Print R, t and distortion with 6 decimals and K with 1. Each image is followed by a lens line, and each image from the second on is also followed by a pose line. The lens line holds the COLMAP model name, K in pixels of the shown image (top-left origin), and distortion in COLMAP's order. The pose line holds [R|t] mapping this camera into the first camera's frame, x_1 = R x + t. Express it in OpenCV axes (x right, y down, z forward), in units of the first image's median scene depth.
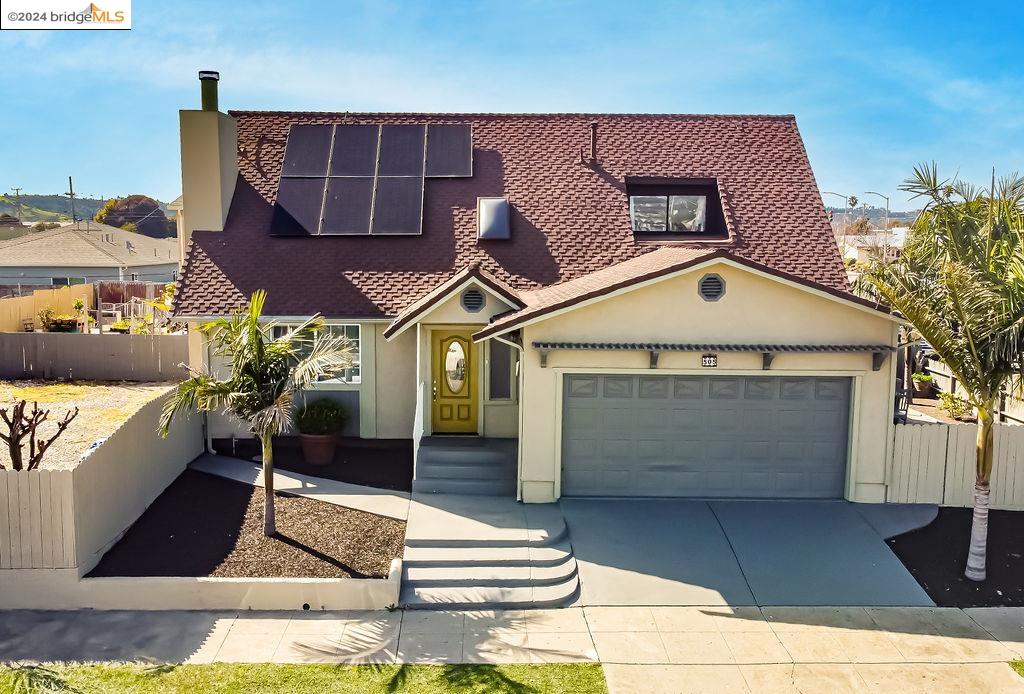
lens RADIAL K [[936.4, 0, 483.2], [0, 936.4, 344.1], [0, 0, 1]] dist [0.005194, 0.001789]
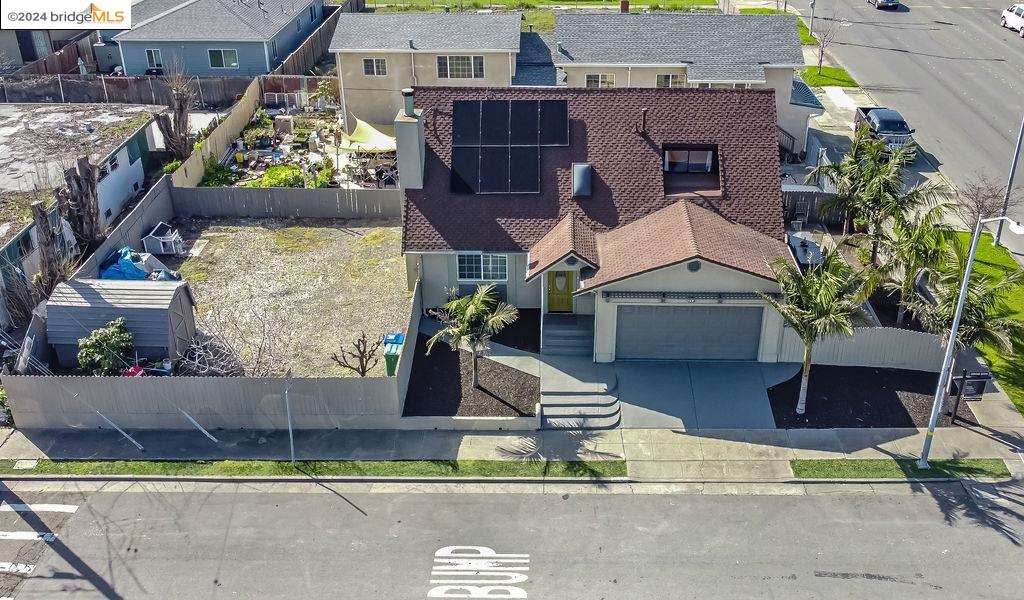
lens RADIAL K [[984.7, 0, 560.5], [0, 984.7, 299.8], [0, 0, 1]] dist [-0.001986, -0.007196]
pose [[0.999995, 0.001085, 0.002962, -0.040105], [-0.002089, 0.931369, 0.364070, -0.718528], [-0.002364, -0.364075, 0.931367, -0.909288]]
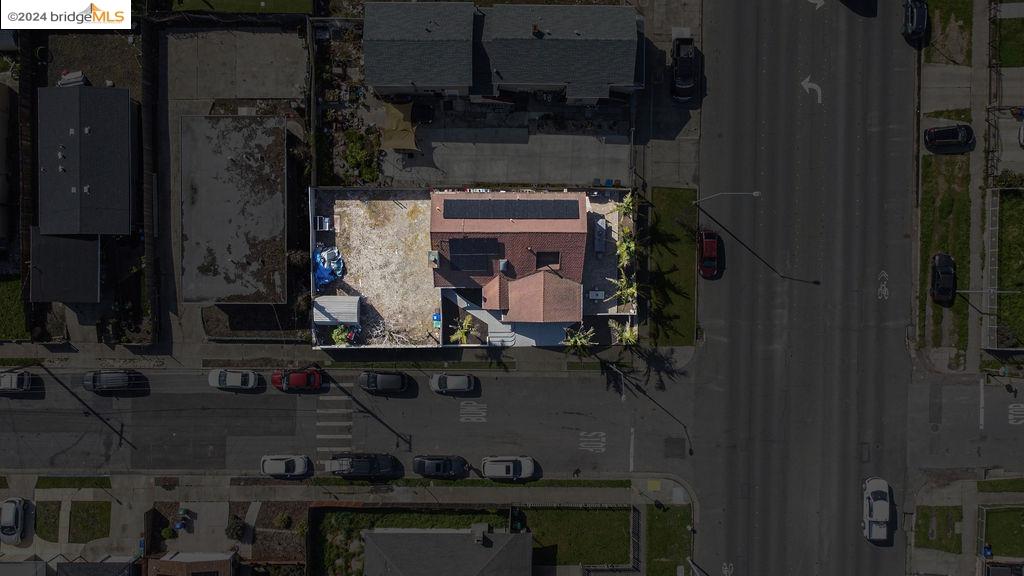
lens RADIAL K [[760.5, 0, 512.0], [0, 760.5, 288.0], [0, 0, 1]] dist [-0.040607, -0.000579]
pose [[0.999912, 0.002466, 0.013014, 0.005825], [-0.013208, 0.111102, 0.993721, -4.350727], [0.001004, -0.993806, 0.111124, 0.647531]]
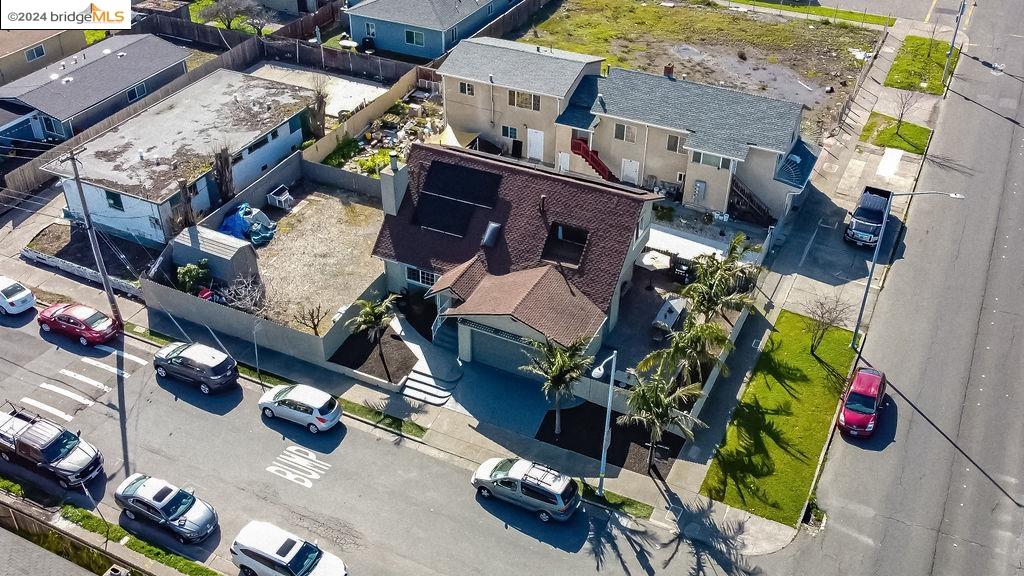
lens RADIAL K [[963.4, 0, 512.0], [0, 963.4, 288.0], [0, 0, 1]] dist [-0.006977, -0.004749]
pose [[0.900692, 0.256431, -0.350709, 1.222860], [-0.056737, 0.869746, 0.490228, -1.562614], [0.430737, -0.421646, 0.797922, -1.314008]]
